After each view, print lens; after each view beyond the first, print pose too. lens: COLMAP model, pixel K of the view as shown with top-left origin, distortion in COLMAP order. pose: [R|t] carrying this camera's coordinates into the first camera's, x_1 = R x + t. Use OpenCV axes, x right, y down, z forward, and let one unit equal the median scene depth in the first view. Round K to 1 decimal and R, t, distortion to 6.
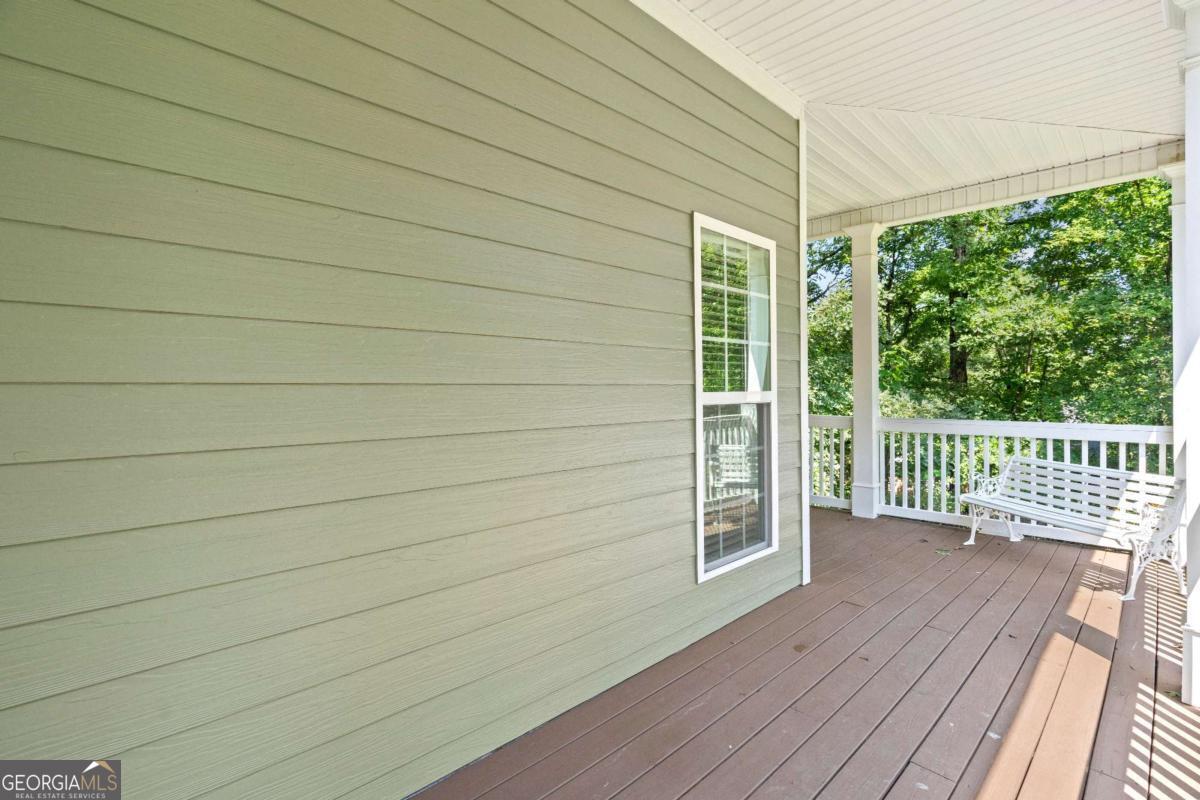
lens RADIAL K [[549.7, 0, 600.6], [0, 549.7, 392.9], [0, 0, 1]] dist [-0.001409, -0.000565]
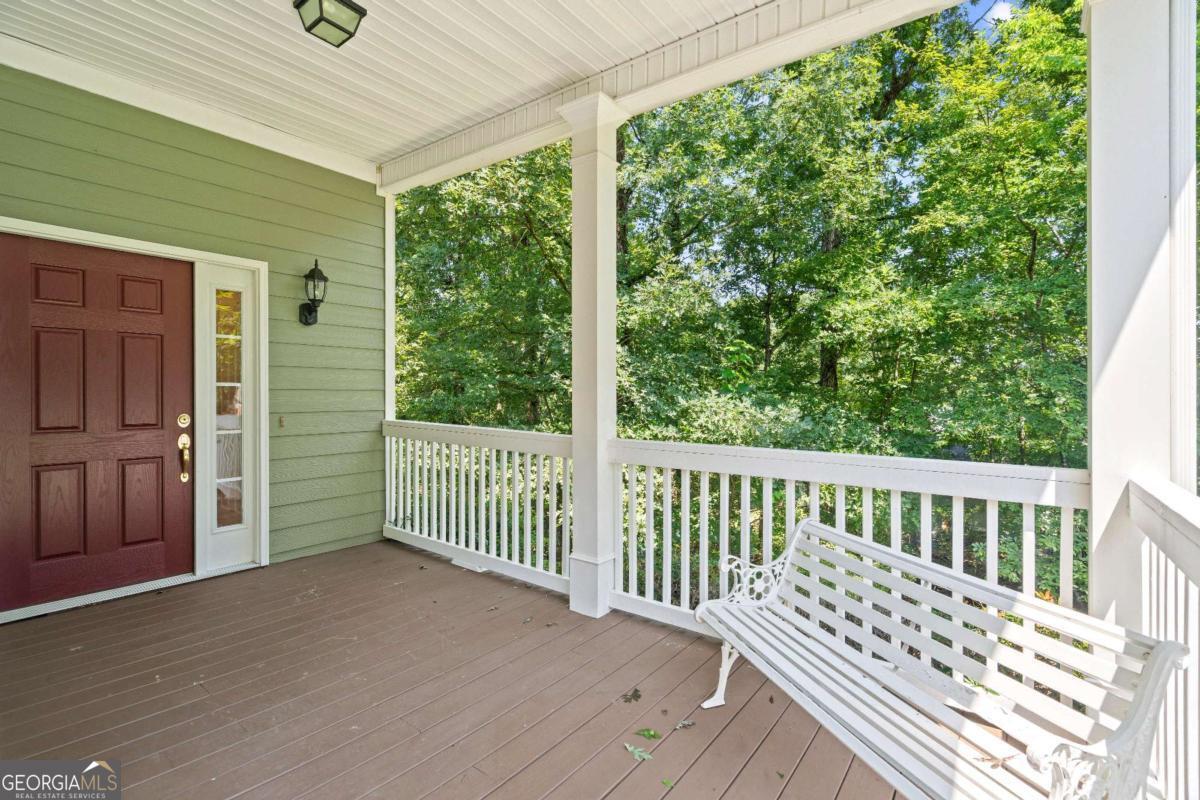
lens RADIAL K [[549.7, 0, 600.1], [0, 549.7, 390.4], [0, 0, 1]] dist [-0.001409, -0.000565]
pose [[0.988650, 0.011494, 0.149798, 0.199895], [-0.010030, 0.999894, -0.010531, 0.000428], [-0.149903, 0.008909, 0.988660, 0.213616]]
